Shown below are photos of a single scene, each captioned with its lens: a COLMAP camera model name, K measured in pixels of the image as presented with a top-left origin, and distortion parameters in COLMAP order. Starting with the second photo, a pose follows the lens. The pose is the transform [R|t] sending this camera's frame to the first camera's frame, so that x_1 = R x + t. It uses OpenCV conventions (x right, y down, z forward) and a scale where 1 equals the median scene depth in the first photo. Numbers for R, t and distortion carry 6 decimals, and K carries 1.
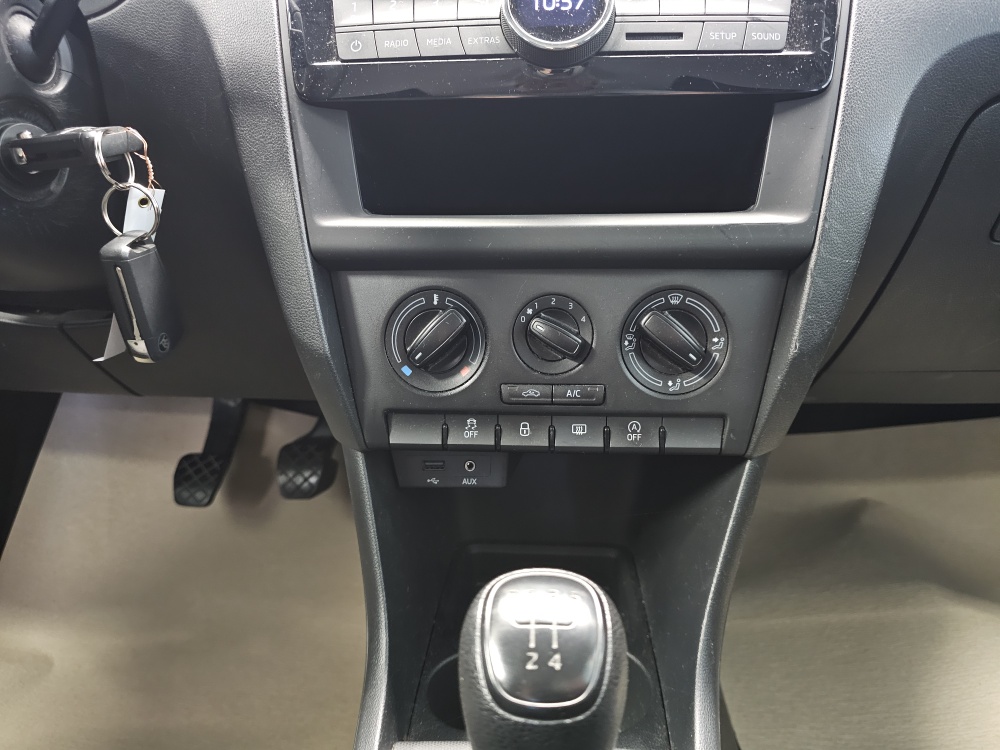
lens RADIAL K [[672.5, 0, 500.0], [0, 672.5, 375.0], [0, 0, 1]] dist [0.082696, -0.127358]
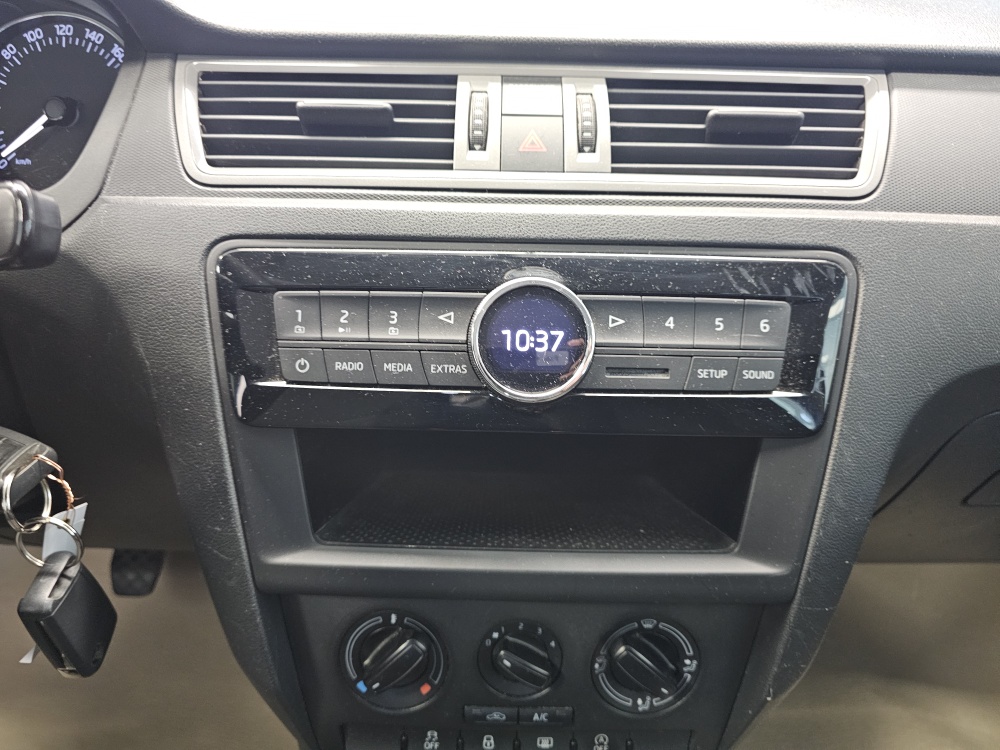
lens RADIAL K [[675.1, 0, 488.0], [0, 675.1, 367.3], [0, 0, 1]] dist [0.005469, -0.003807]
pose [[0.997993, 0.003064, 0.063245, -0.026744], [-0.011006, 0.992019, 0.125609, -0.580894], [-0.062355, -0.126053, 0.990062, 0.119207]]
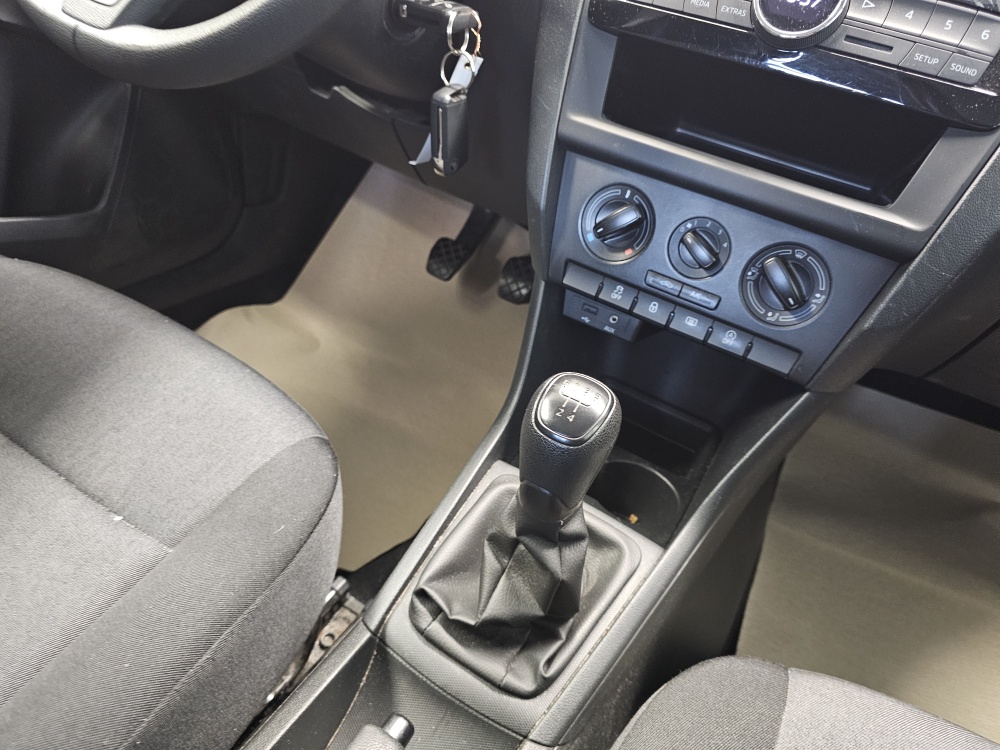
lens RADIAL K [[684.7, 0, 503.6], [0, 684.7, 370.7], [0, 0, 1]] dist [0.029593, -0.042806]
pose [[0.878479, 0.390265, -0.275621, 0.208423], [-0.320283, 0.909093, 0.266400, -0.078056], [0.354532, -0.145750, 0.923615, -0.431992]]
